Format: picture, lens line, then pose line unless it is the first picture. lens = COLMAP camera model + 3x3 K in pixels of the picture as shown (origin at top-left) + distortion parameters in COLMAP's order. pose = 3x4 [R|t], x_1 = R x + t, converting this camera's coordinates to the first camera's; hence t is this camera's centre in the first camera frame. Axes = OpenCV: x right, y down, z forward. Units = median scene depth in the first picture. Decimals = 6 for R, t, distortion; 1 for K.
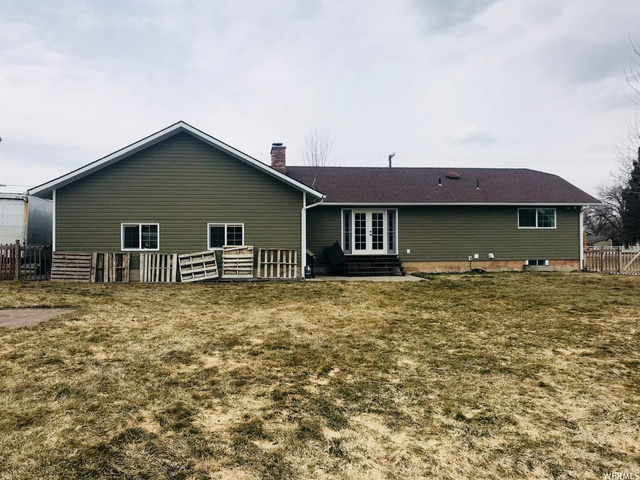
lens RADIAL K [[549.7, 0, 320.0], [0, 549.7, 240.0], [0, 0, 1]] dist [0.007573, -0.009263]
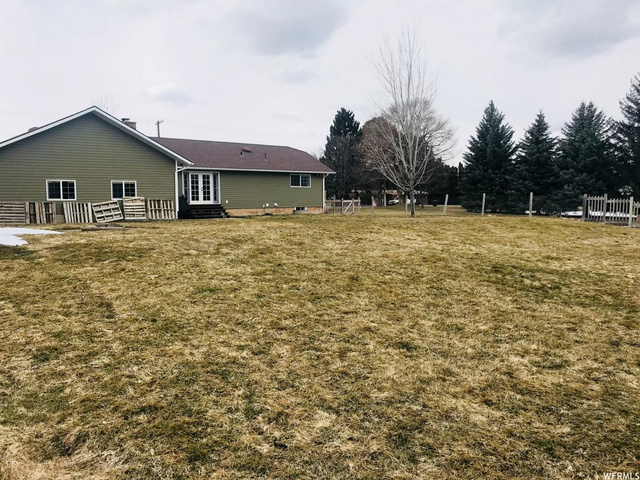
lens RADIAL K [[549.7, 0, 320.0], [0, 549.7, 240.0], [0, 0, 1]] dist [0.007573, -0.009263]
pose [[0.854512, -0.040107, 0.517881, -0.407771], [0.000803, 0.997116, 0.075894, 0.011962], [-0.519431, -0.064436, 0.852079, -0.401276]]
